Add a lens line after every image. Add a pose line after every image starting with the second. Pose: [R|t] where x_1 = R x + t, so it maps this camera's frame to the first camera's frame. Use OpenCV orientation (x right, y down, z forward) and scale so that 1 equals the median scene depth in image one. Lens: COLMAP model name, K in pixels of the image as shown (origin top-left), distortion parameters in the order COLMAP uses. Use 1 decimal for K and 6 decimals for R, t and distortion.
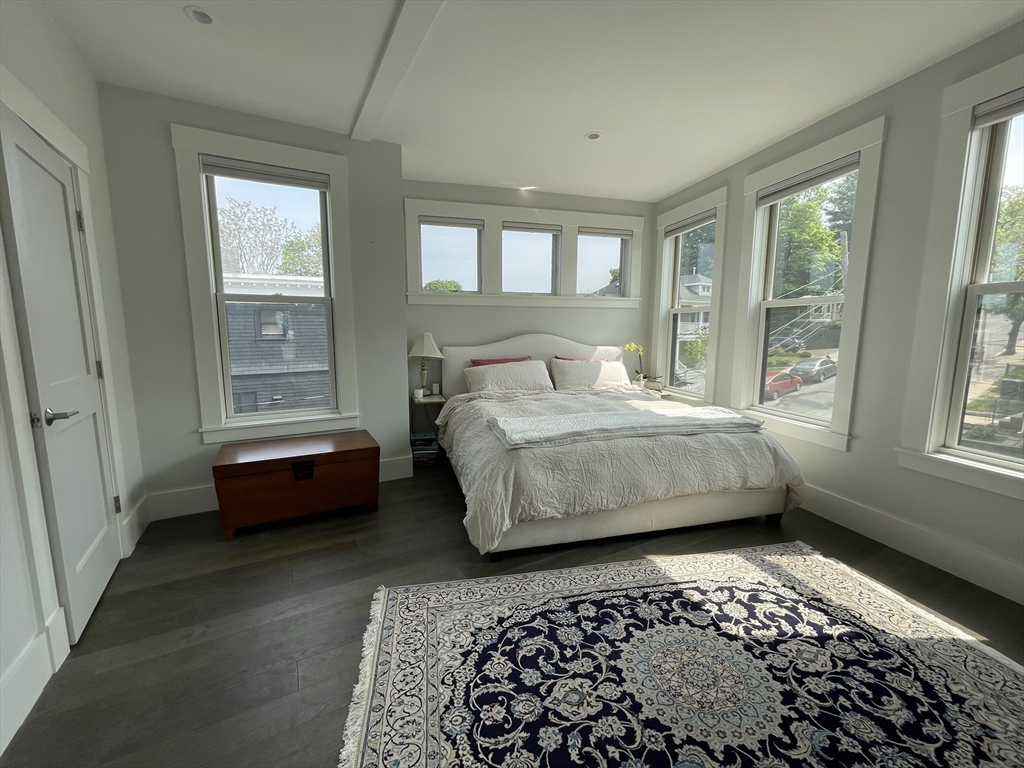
lens RADIAL K [[413.7, 0, 507.6], [0, 413.7, 385.5], [0, 0, 1]] dist [-0.008205, 0.004525]
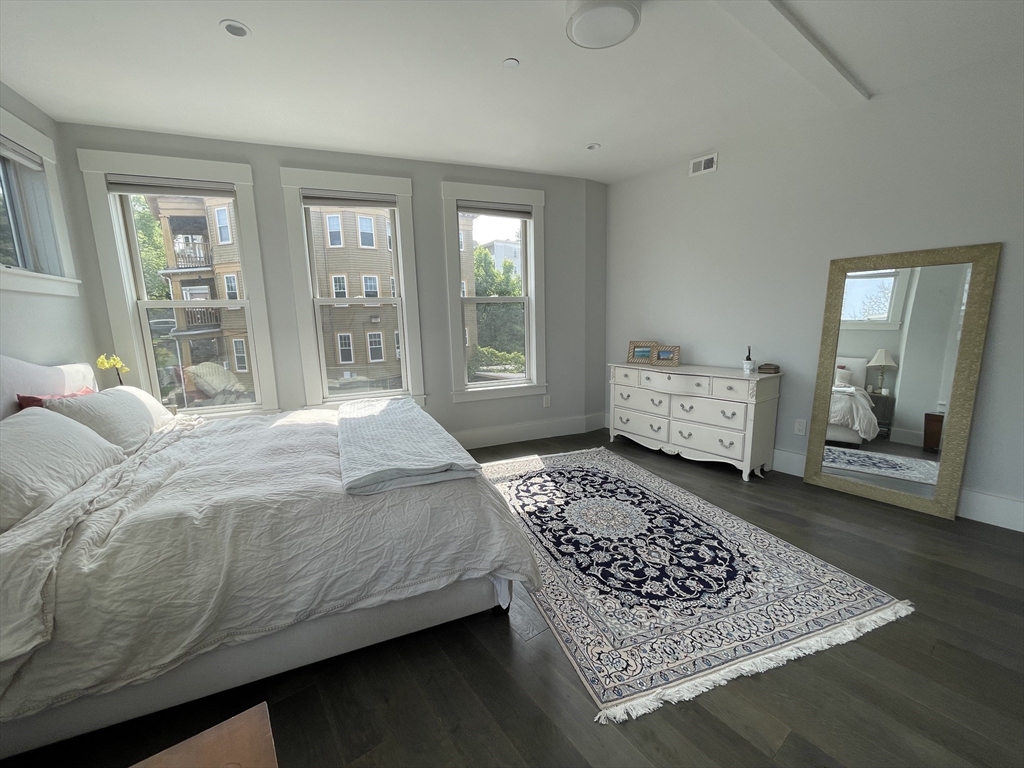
lens RADIAL K [[413.7, 0, 507.6], [0, 413.7, 385.5], [0, 0, 1]] dist [-0.008205, 0.004525]
pose [[-0.129282, -0.160973, 0.978455, -0.873989], [0.160859, 0.970261, 0.180879, -0.173783], [-0.978474, 0.180777, -0.099544, 1.155619]]
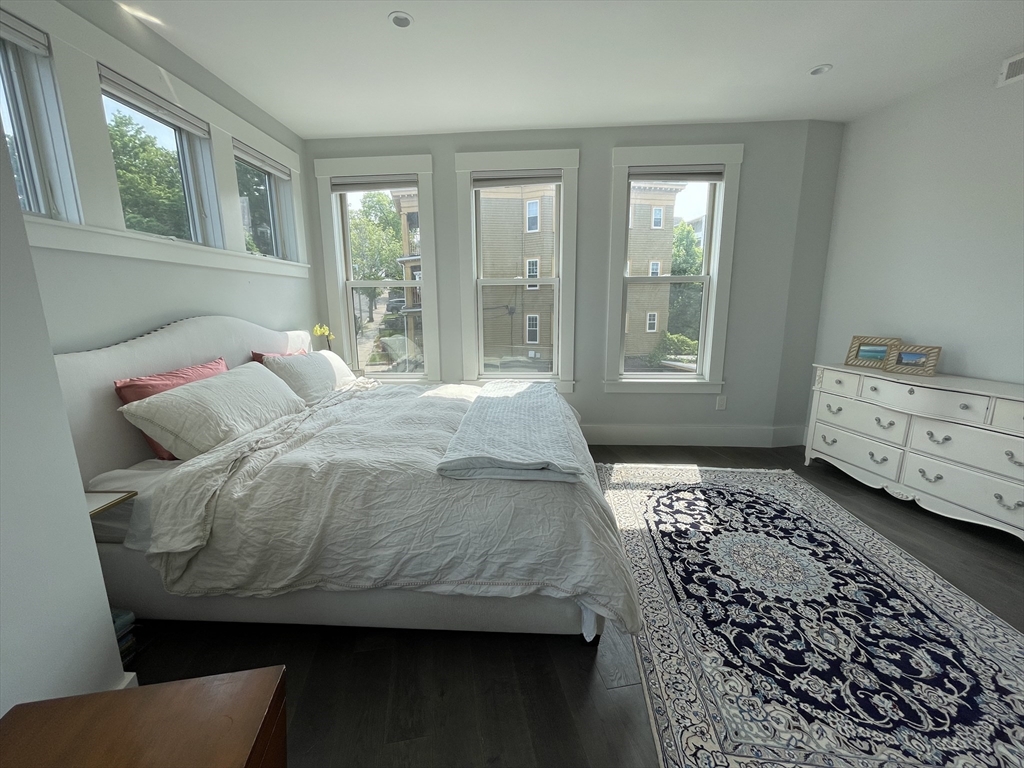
lens RADIAL K [[413.7, 0, 507.6], [0, 413.7, 385.5], [0, 0, 1]] dist [-0.008205, 0.004525]
pose [[0.314932, -0.188659, 0.930175, -0.744805], [0.137312, 0.978791, 0.152029, -0.143774], [-0.939129, 0.079845, 0.334157, 1.011375]]
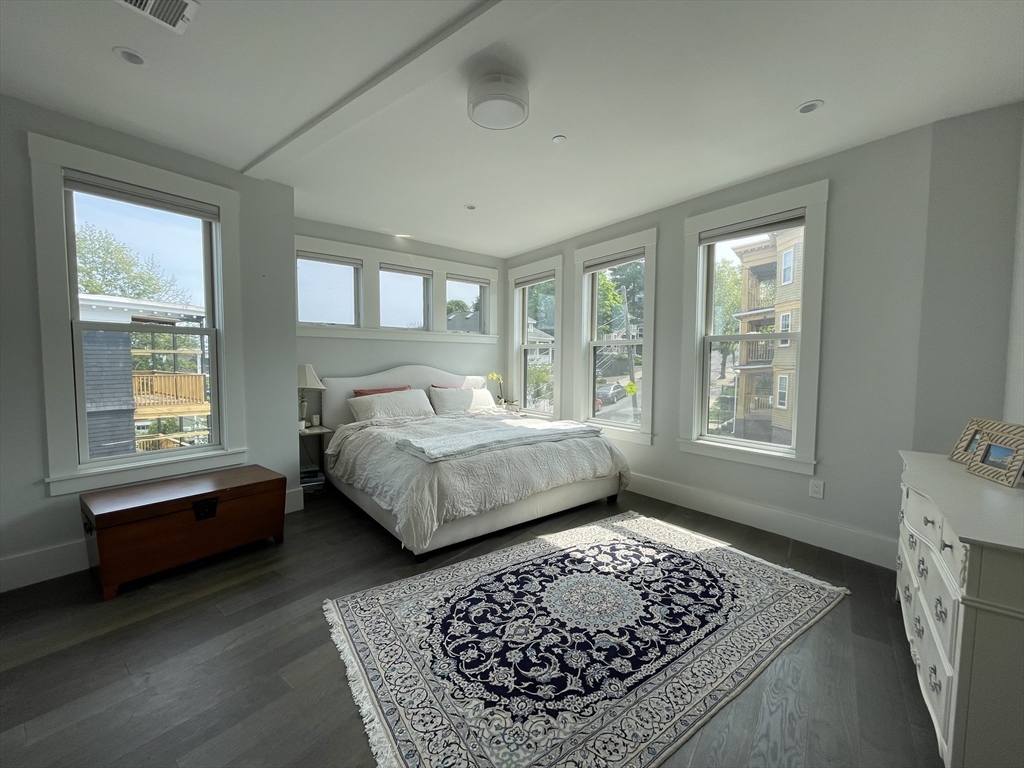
lens RADIAL K [[413.7, 0, 507.6], [0, 413.7, 385.5], [0, 0, 1]] dist [-0.008205, 0.004525]
pose [[0.919782, -0.021303, 0.391851, -0.291909], [0.050014, 0.996746, -0.063208, 0.022211], [-0.389230, 0.077735, 0.917855, -0.221295]]
